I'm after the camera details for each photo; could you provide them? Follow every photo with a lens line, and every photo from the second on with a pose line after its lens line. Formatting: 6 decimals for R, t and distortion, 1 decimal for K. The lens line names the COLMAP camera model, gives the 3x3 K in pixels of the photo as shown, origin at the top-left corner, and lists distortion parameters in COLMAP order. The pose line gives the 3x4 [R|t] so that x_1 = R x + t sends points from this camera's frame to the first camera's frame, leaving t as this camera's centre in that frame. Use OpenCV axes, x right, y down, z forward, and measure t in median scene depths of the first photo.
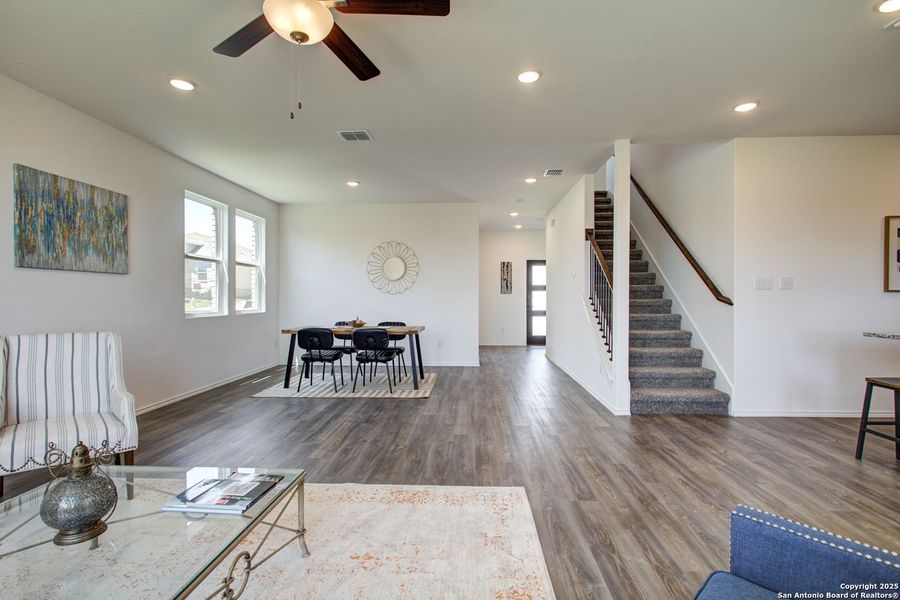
lens RADIAL K [[436.0, 0, 455.4], [0, 436.0, 300.3], [0, 0, 1]] dist [-0.006072, 0.001355]
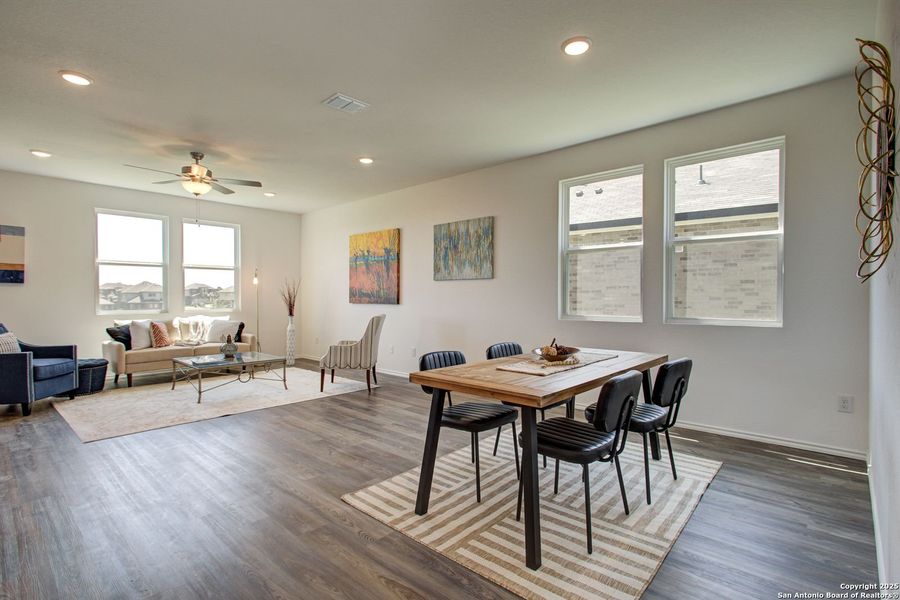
lens RADIAL K [[436.0, 0, 455.4], [0, 436.0, 300.3], [0, 0, 1]] dist [-0.006072, 0.001355]
pose [[-0.636175, 0.006373, -0.771519, 0.316499], [-0.007483, 0.999868, 0.014430, -0.016052], [0.771509, 0.014953, -0.636043, 1.900758]]
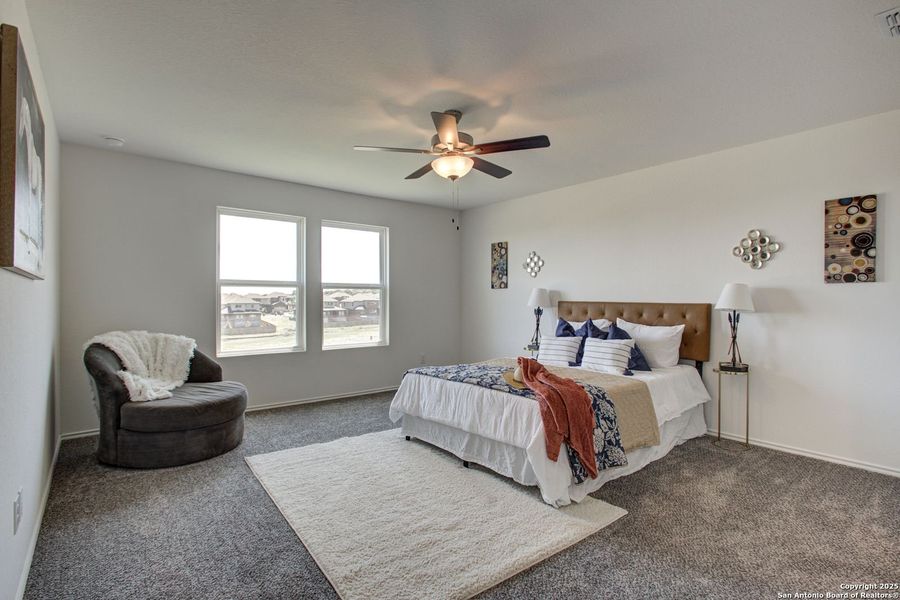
lens RADIAL K [[436.0, 0, 455.4], [0, 436.0, 300.3], [0, 0, 1]] dist [-0.006072, 0.001355]
pose [[-0.724194, 0.000157, -0.689597, 0.256096], [-0.006075, 0.999960, 0.006608, -0.089260], [0.689570, 0.008975, -0.724164, 1.096289]]
